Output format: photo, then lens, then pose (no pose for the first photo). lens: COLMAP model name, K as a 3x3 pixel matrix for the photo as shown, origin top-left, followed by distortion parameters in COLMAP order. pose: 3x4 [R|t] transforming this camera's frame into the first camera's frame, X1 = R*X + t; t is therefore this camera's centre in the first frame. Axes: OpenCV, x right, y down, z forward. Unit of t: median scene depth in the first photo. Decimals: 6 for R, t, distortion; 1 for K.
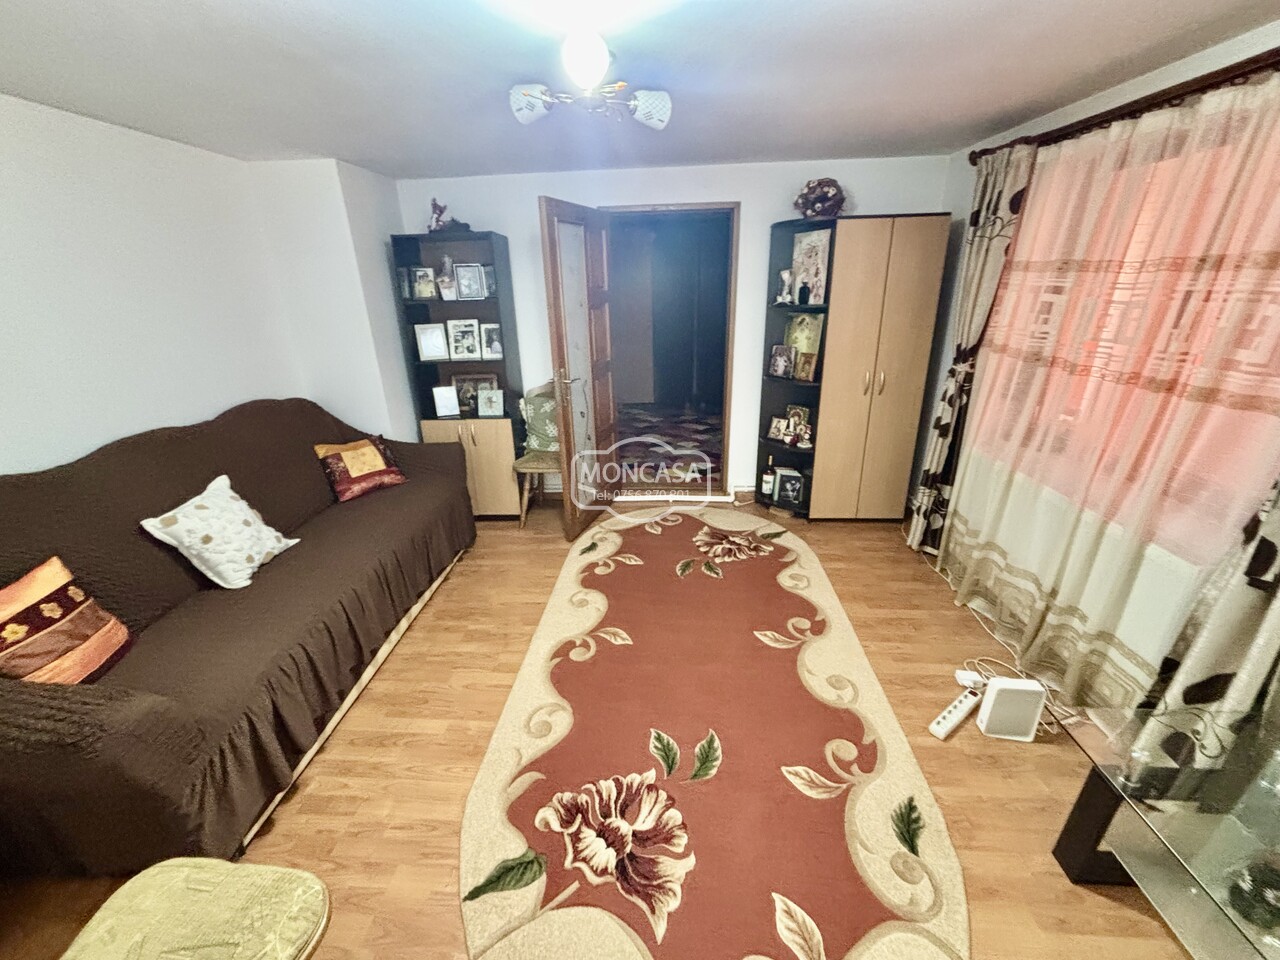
lens RADIAL K [[515.1, 0, 637.8], [0, 515.1, 478.1], [0, 0, 1]] dist [0.001151, 0.000111]
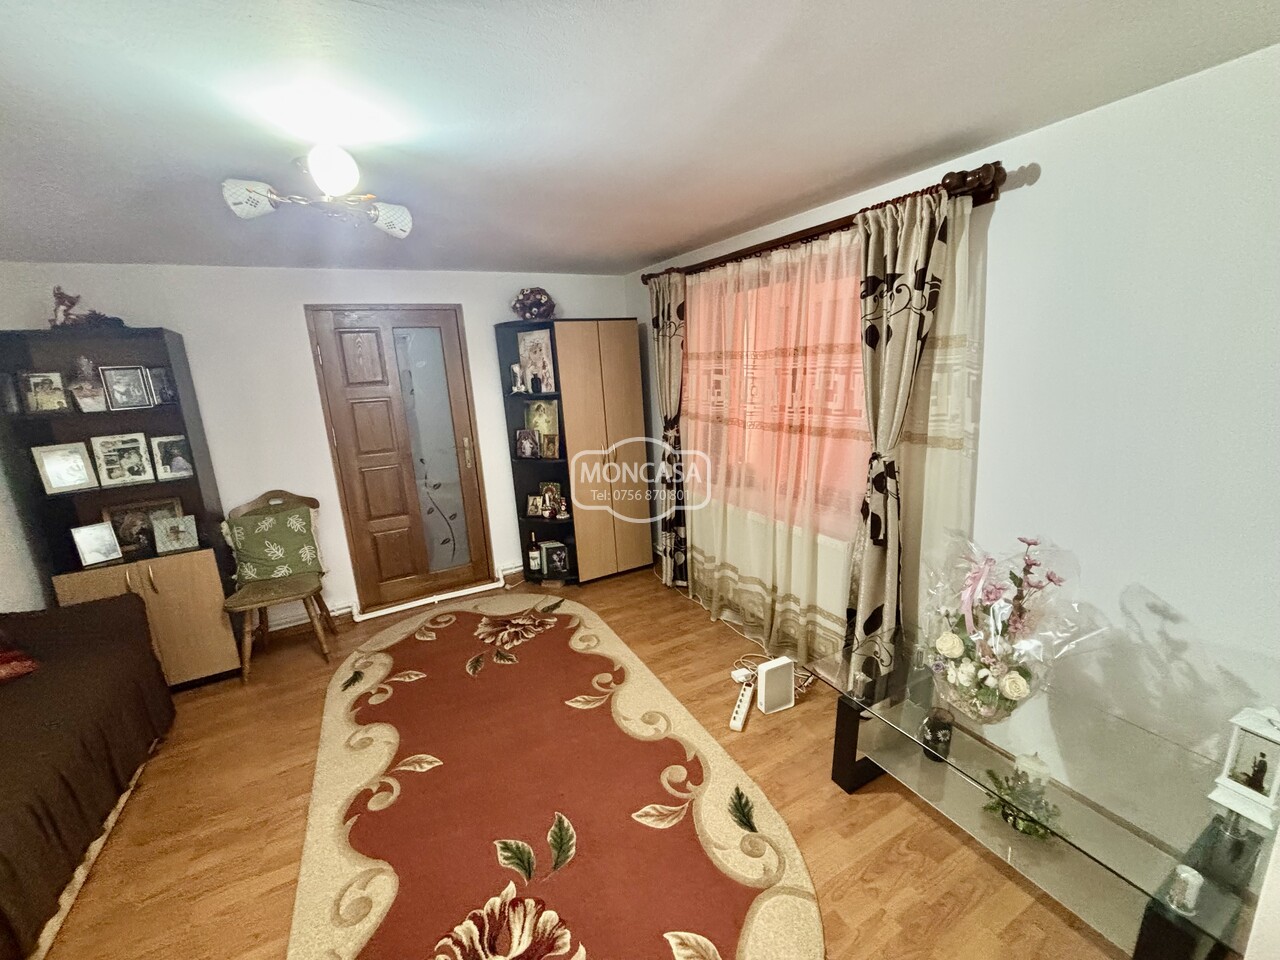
lens RADIAL K [[515.1, 0, 638.1], [0, 515.1, 478.5], [0, 0, 1]] dist [0.001151, 0.000111]
pose [[0.854019, -0.136035, 0.502142, -0.105338], [0.218736, 0.969640, -0.109331, 0.016147], [-0.472024, 0.203207, 0.857846, -0.024468]]
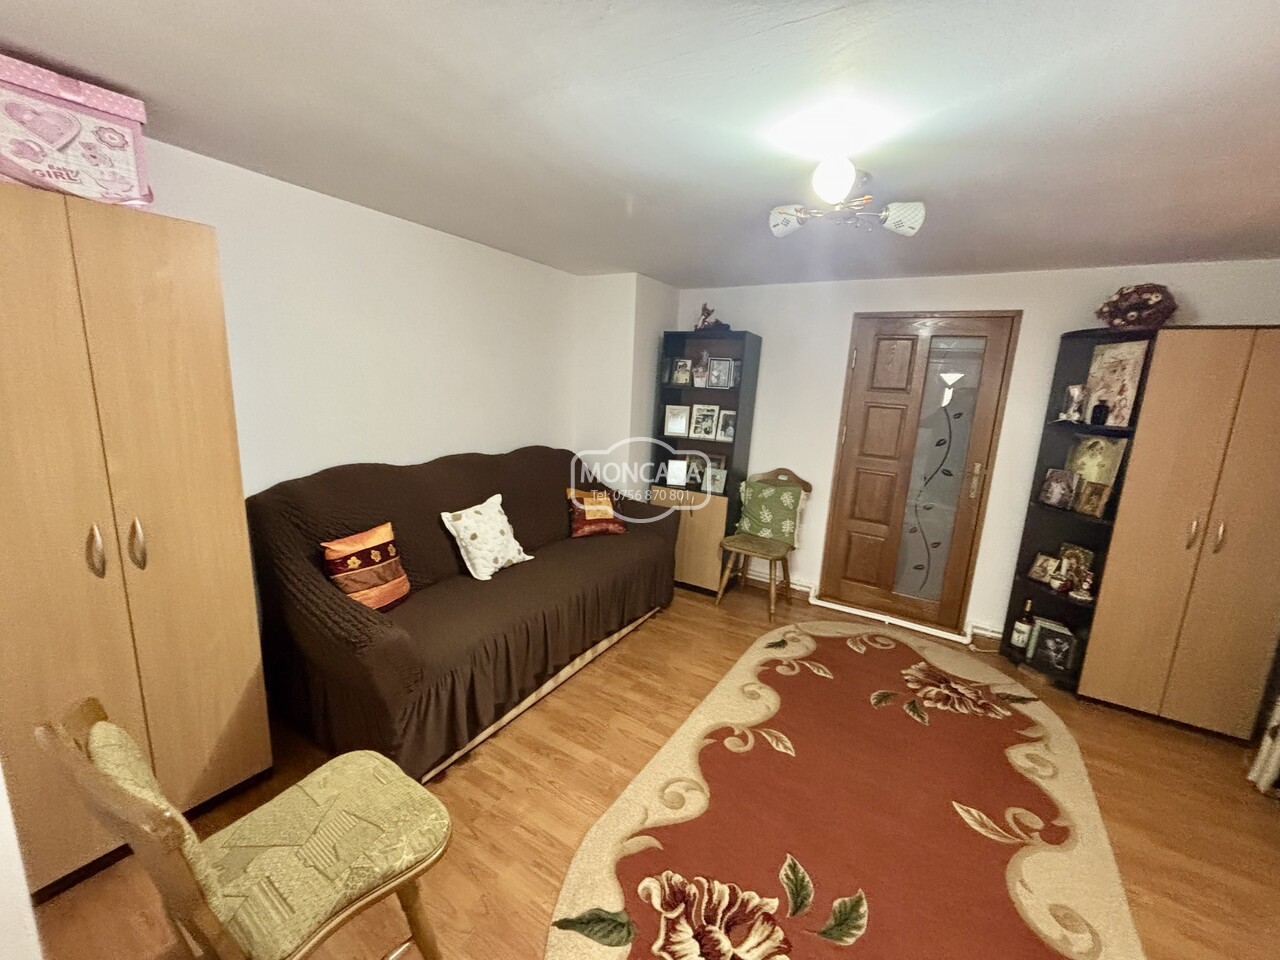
lens RADIAL K [[515.1, 0, 638.4], [0, 515.1, 478.4], [0, 0, 1]] dist [0.001151, 0.000111]
pose [[0.881554, 0.159211, -0.444425, 0.074235], [-0.238762, 0.962499, -0.128797, 0.037096], [0.407253, 0.219653, 0.886509, -0.017142]]
